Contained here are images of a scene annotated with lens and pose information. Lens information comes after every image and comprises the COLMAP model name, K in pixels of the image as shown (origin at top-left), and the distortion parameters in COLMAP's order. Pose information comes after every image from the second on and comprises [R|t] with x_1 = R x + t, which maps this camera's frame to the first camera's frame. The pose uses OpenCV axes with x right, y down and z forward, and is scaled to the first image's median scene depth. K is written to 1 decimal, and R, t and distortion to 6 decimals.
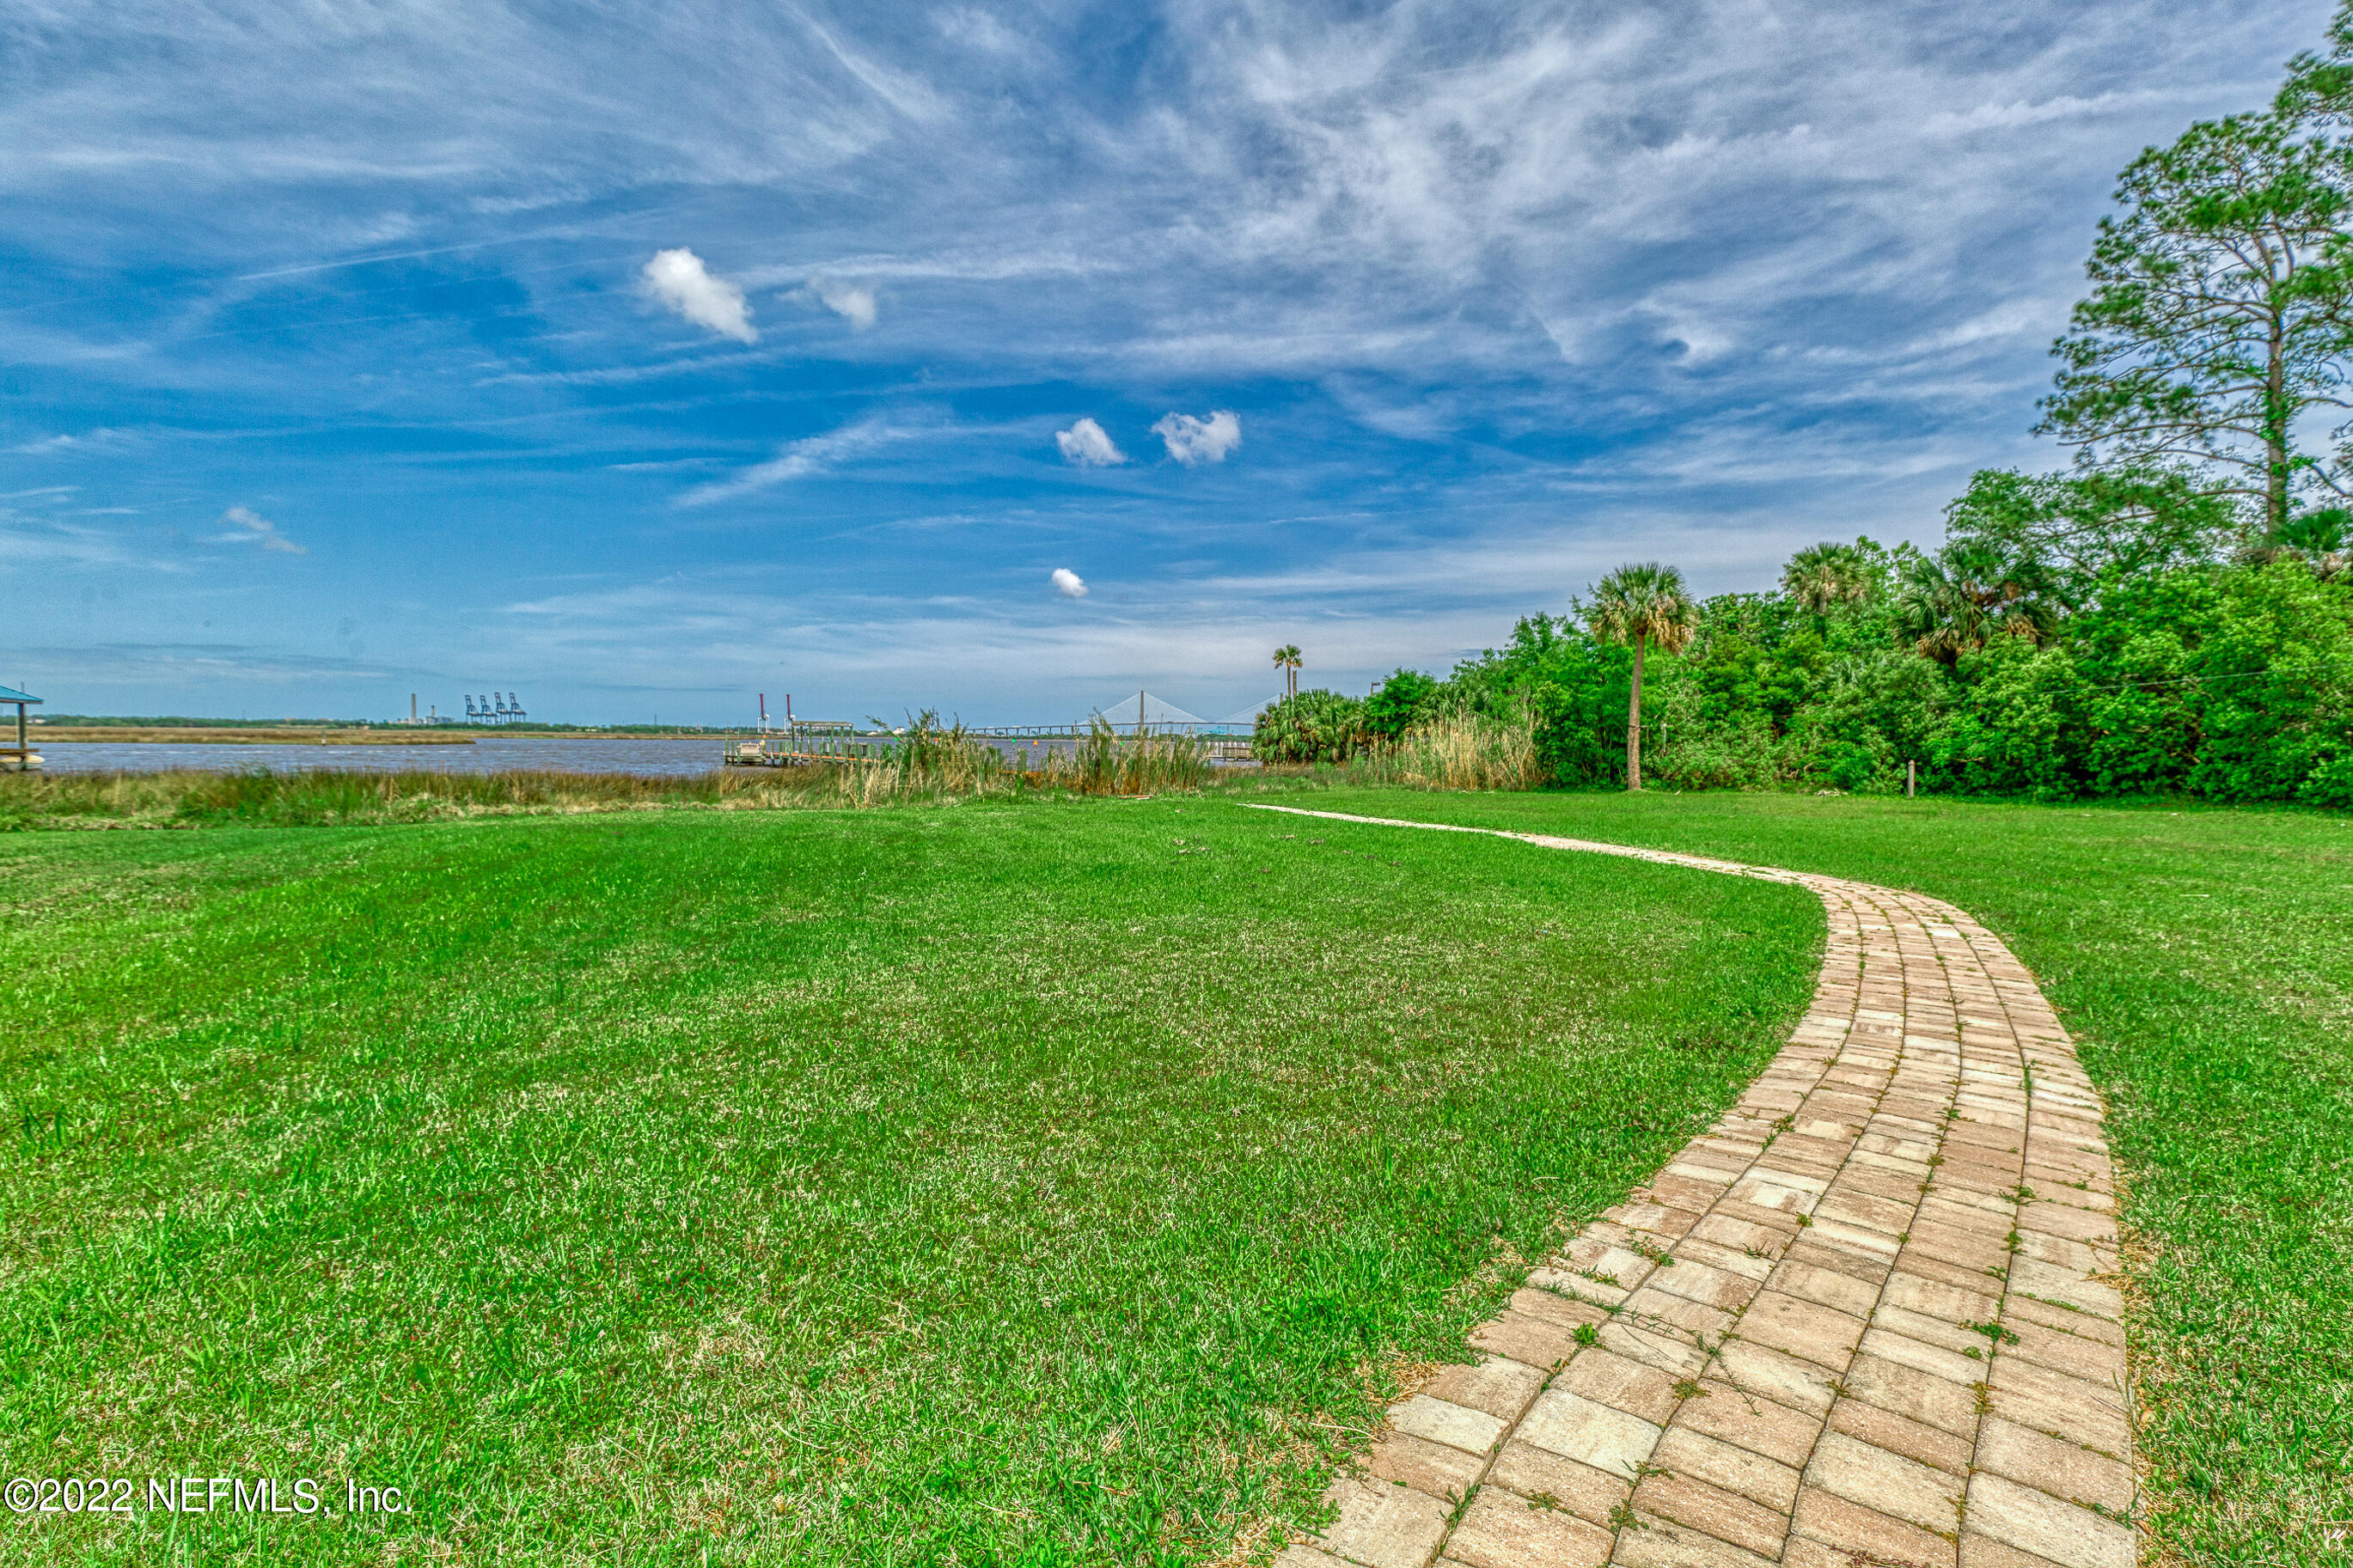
lens RADIAL K [[1053.4, 0, 1178.4], [0, 1053.4, 755.1], [0, 0, 1]] dist [-0.025311, 0.000001]
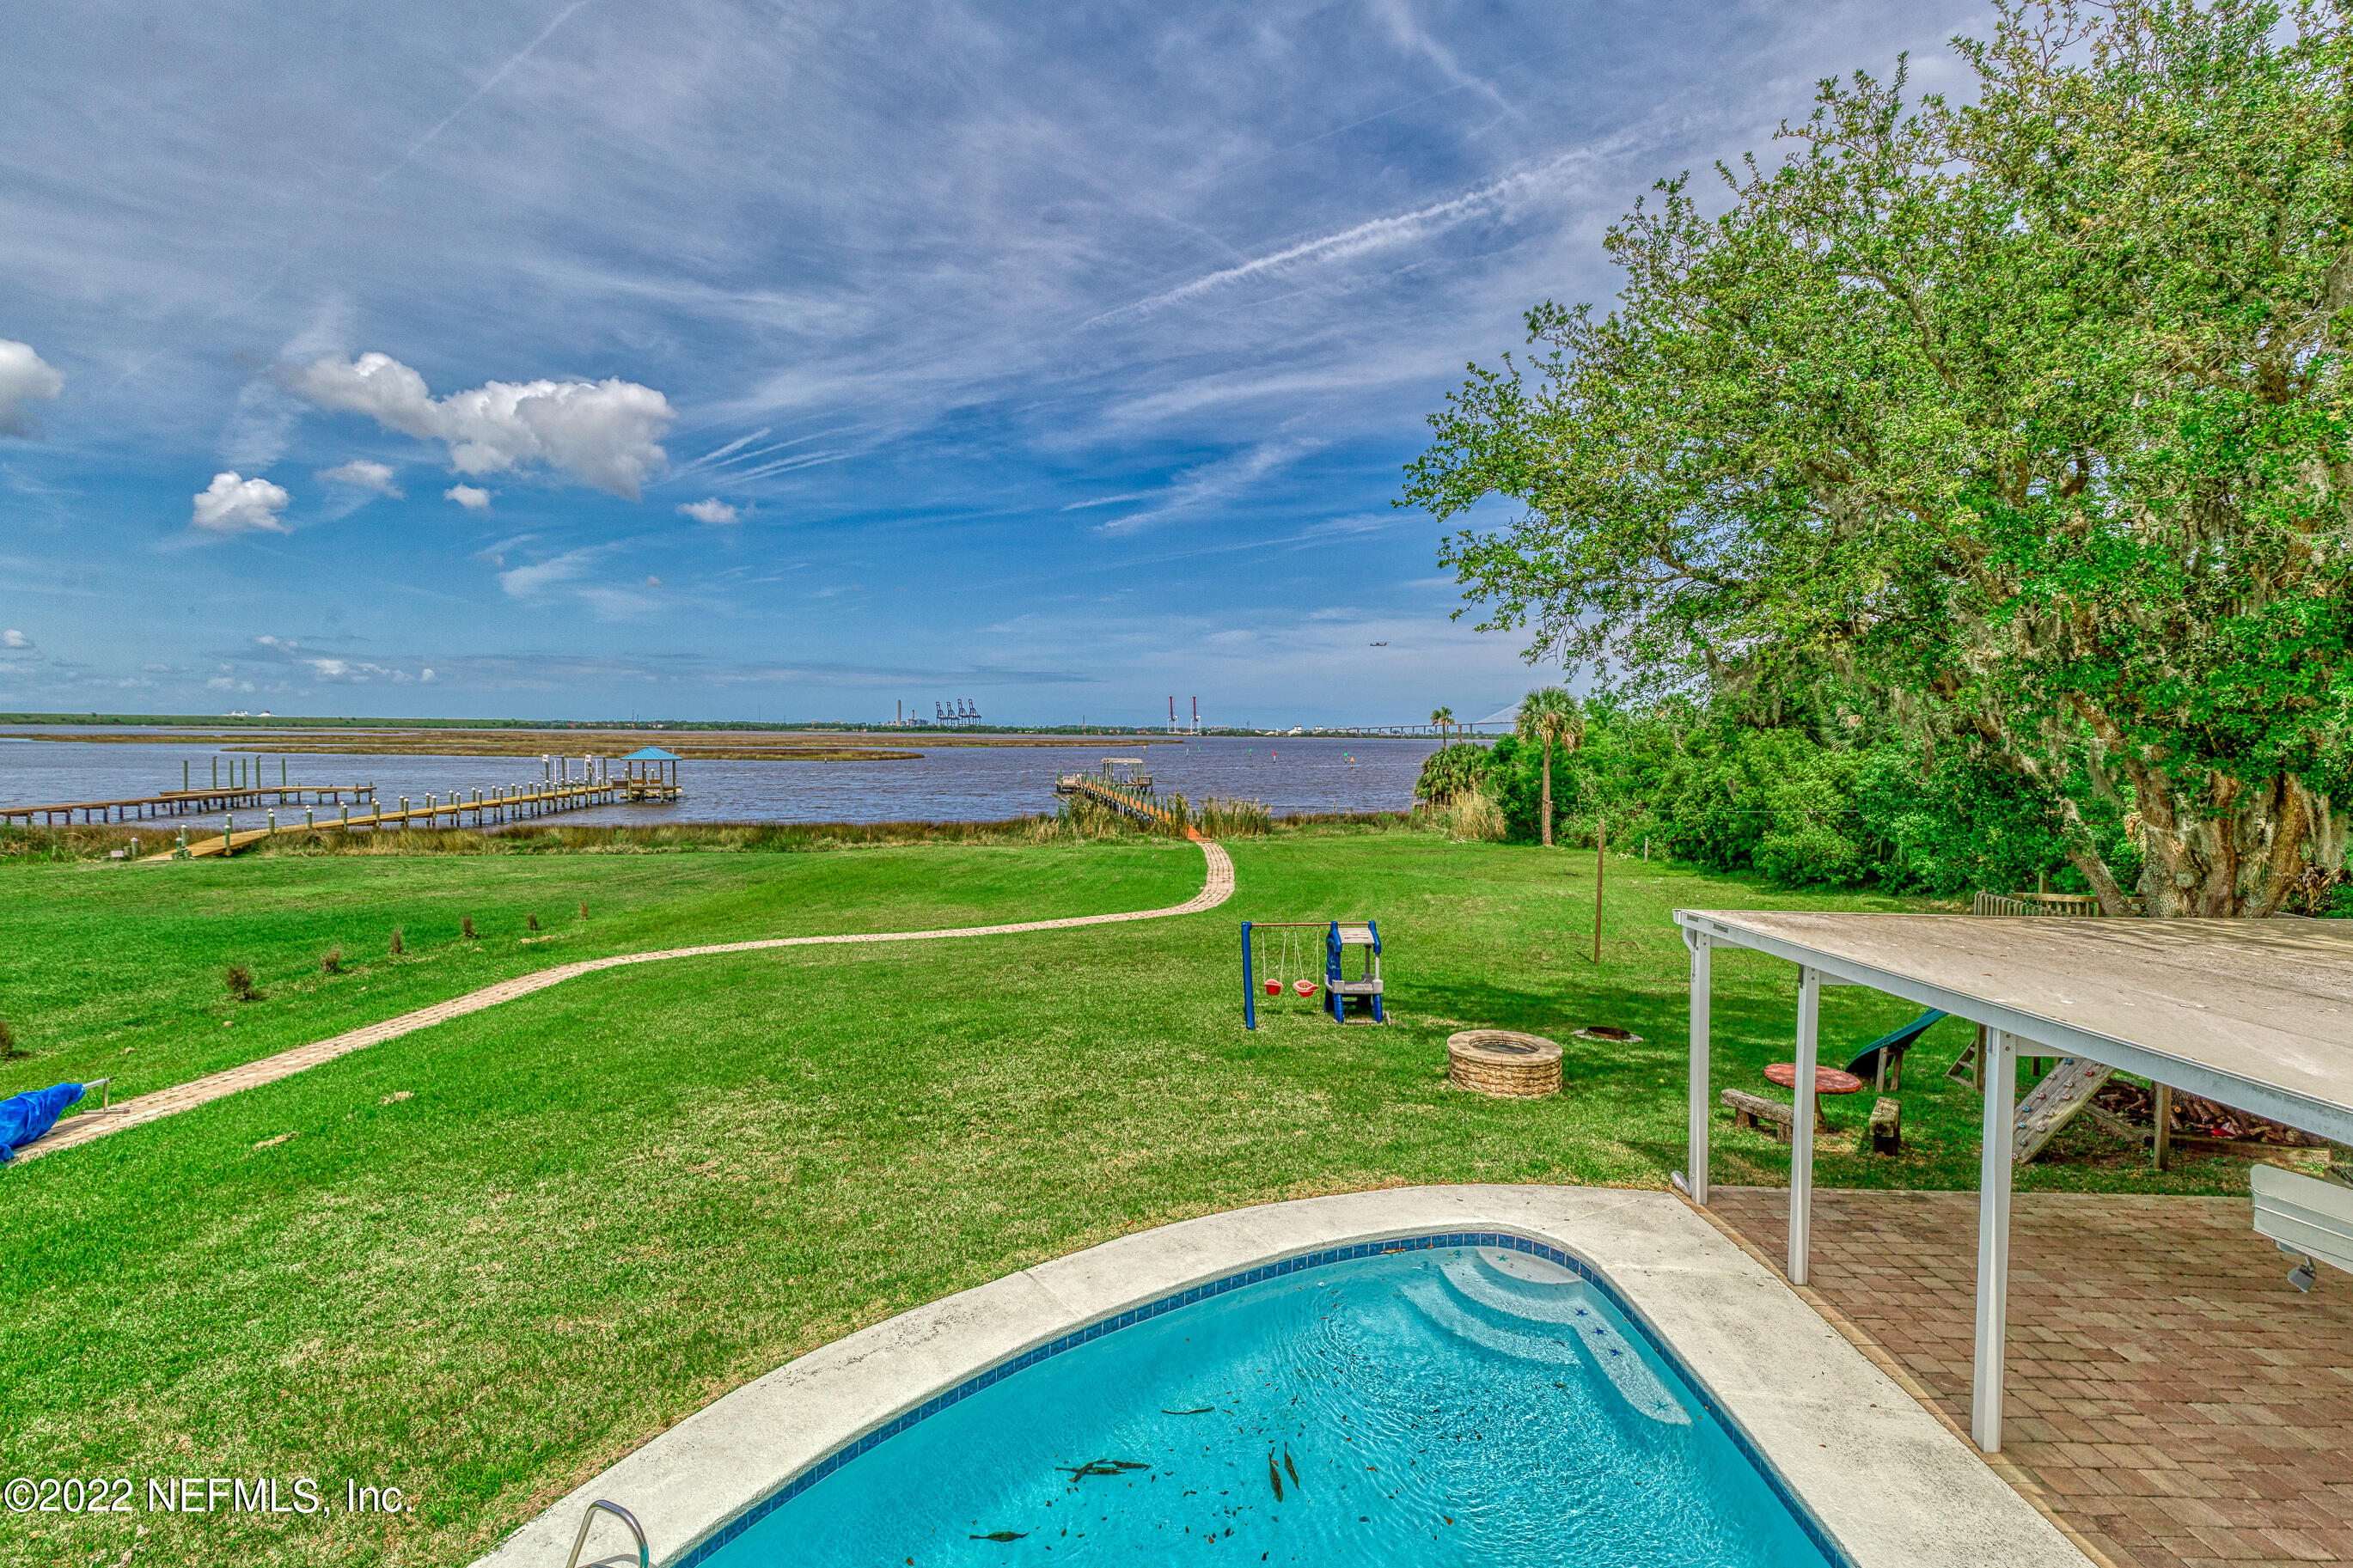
lens RADIAL K [[1067.9, 0, 1176.5], [0, 1067.9, 784.0], [0, 0, 1]] dist [0.000807, 0.000040]
pose [[0.927131, 0.015008, -0.374438, 0.288324], [-0.003018, 0.999464, 0.032587, -0.053578], [0.374726, -0.029082, 0.926679, -0.297636]]
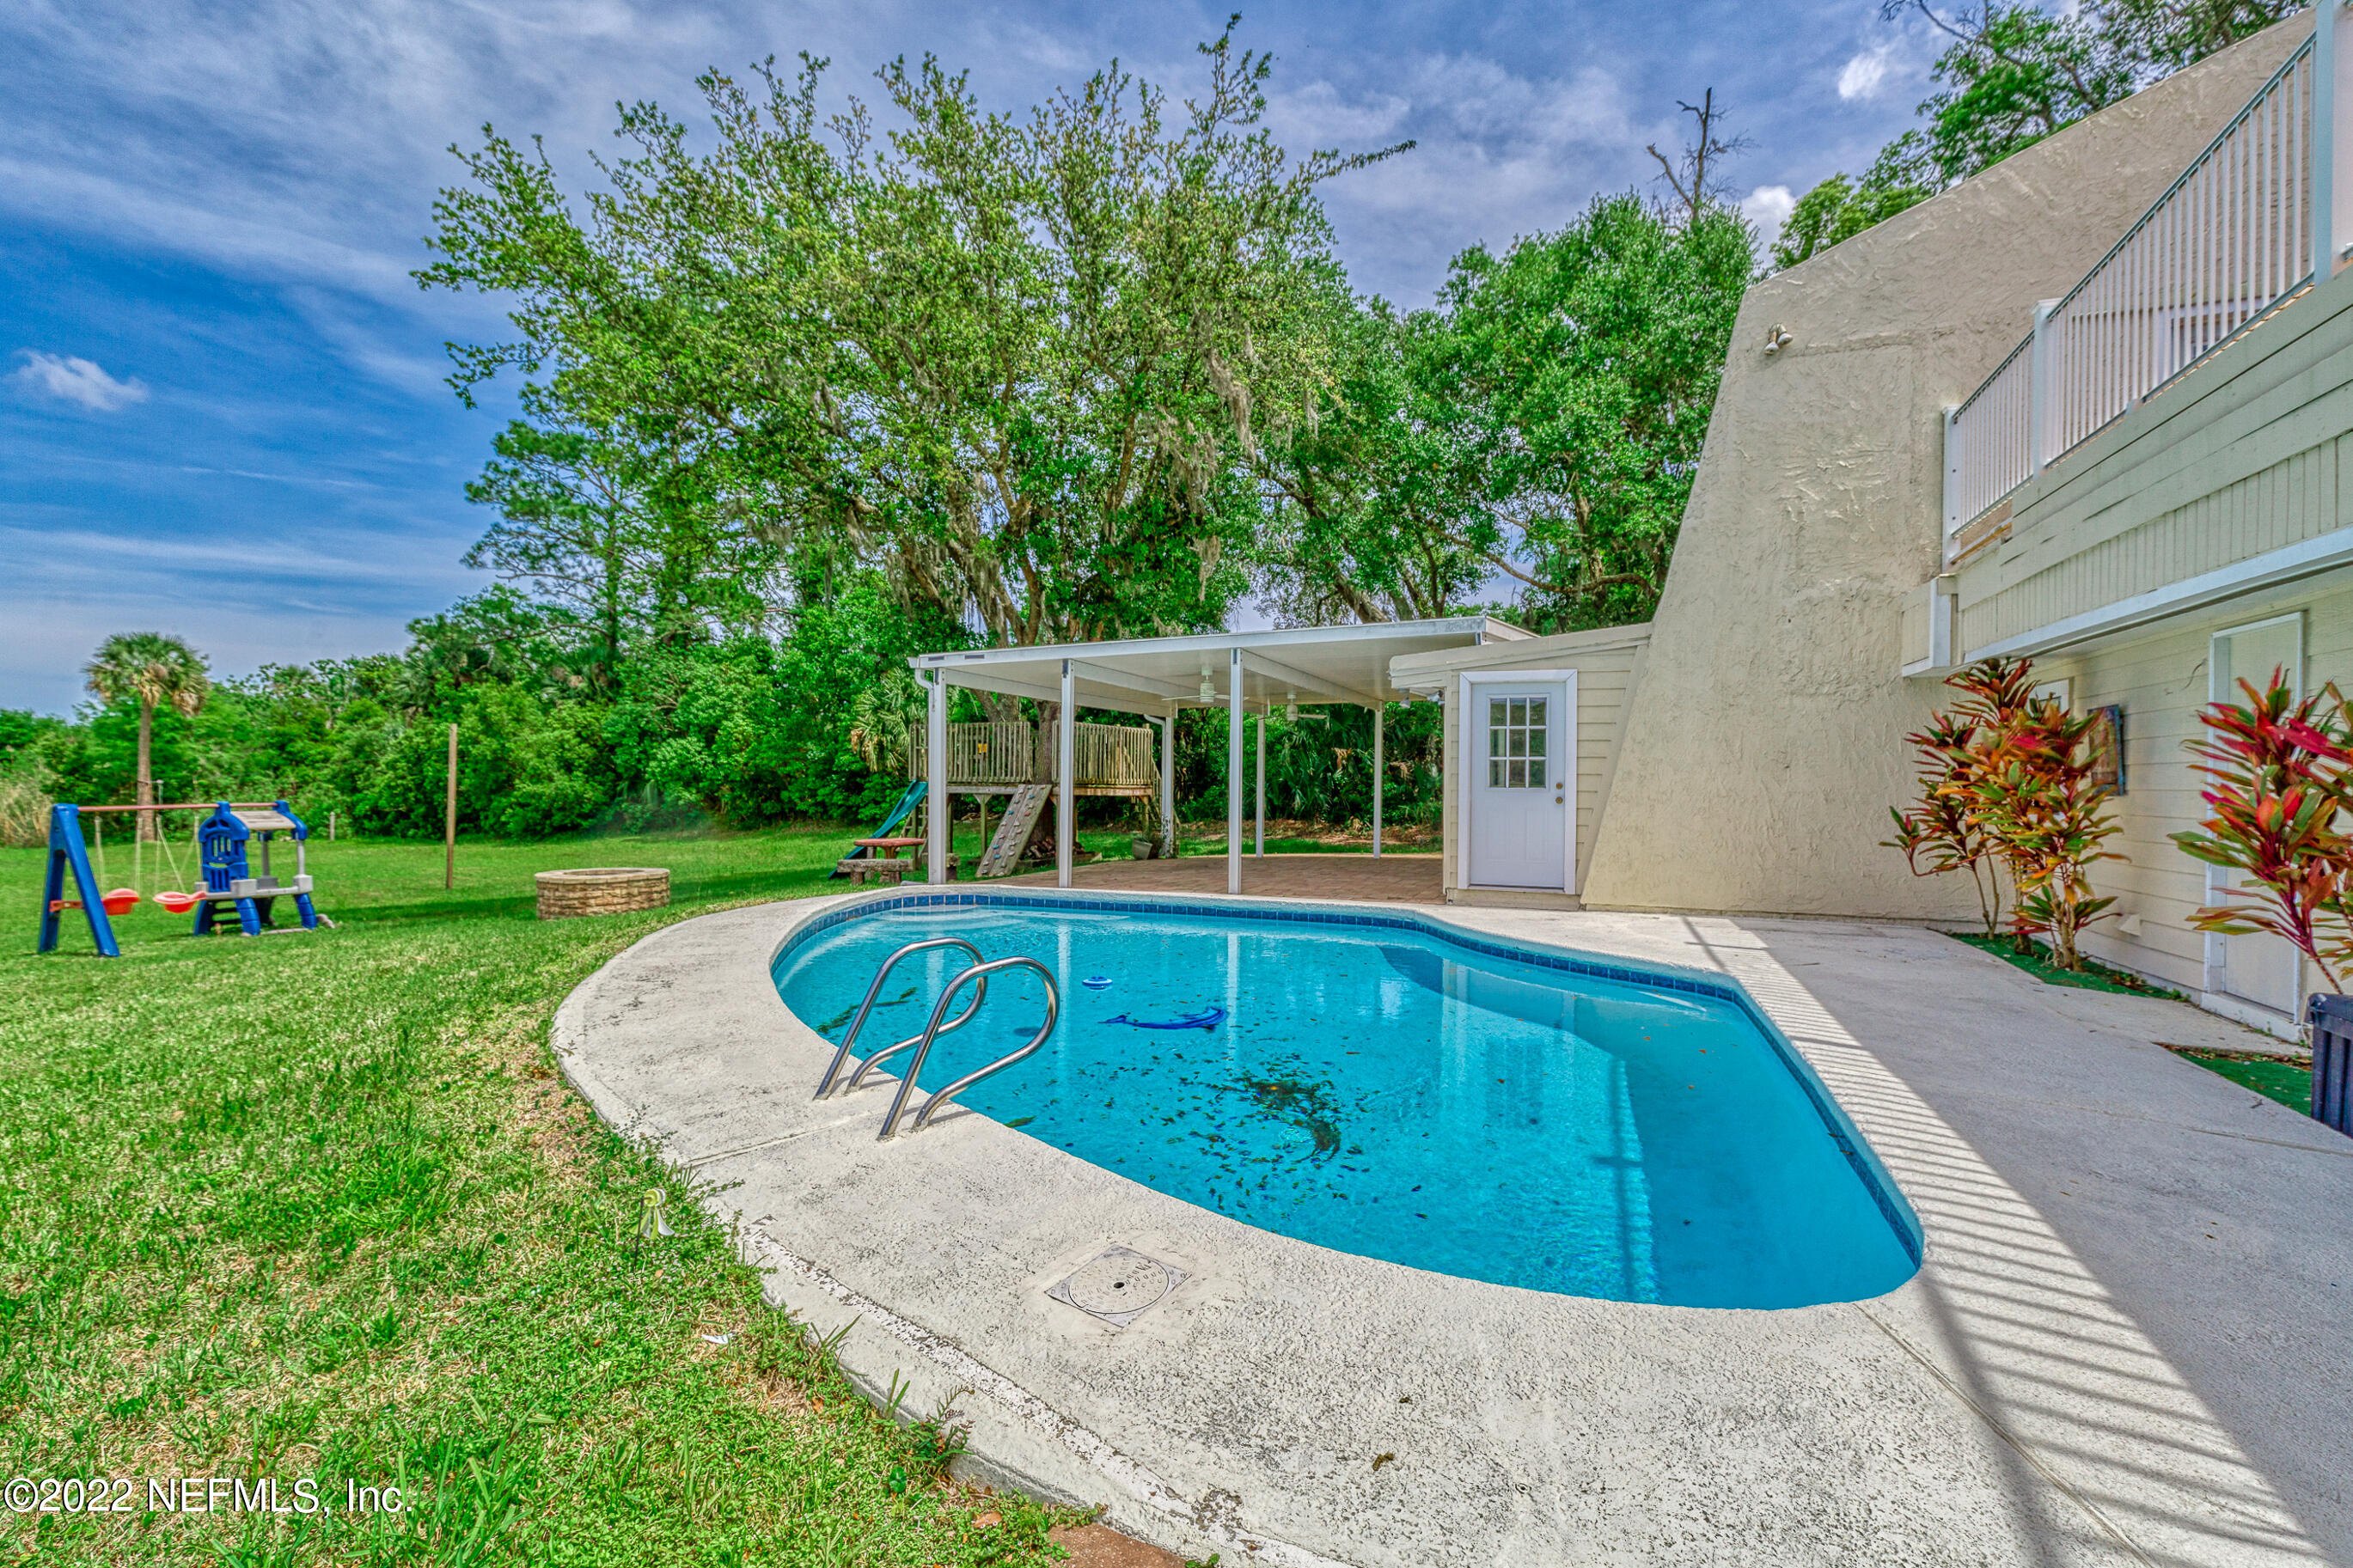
lens RADIAL K [[1099.2, 0, 1176.5], [0, 1099.2, 784.0], [0, 0, 1]] dist [0.002004, 0.000207]
pose [[0.691166, -0.006366, 0.722668, 0.197916], [0.007735, 0.999969, 0.001411, -0.010664], [-0.722655, 0.004615, 0.691193, -0.297269]]
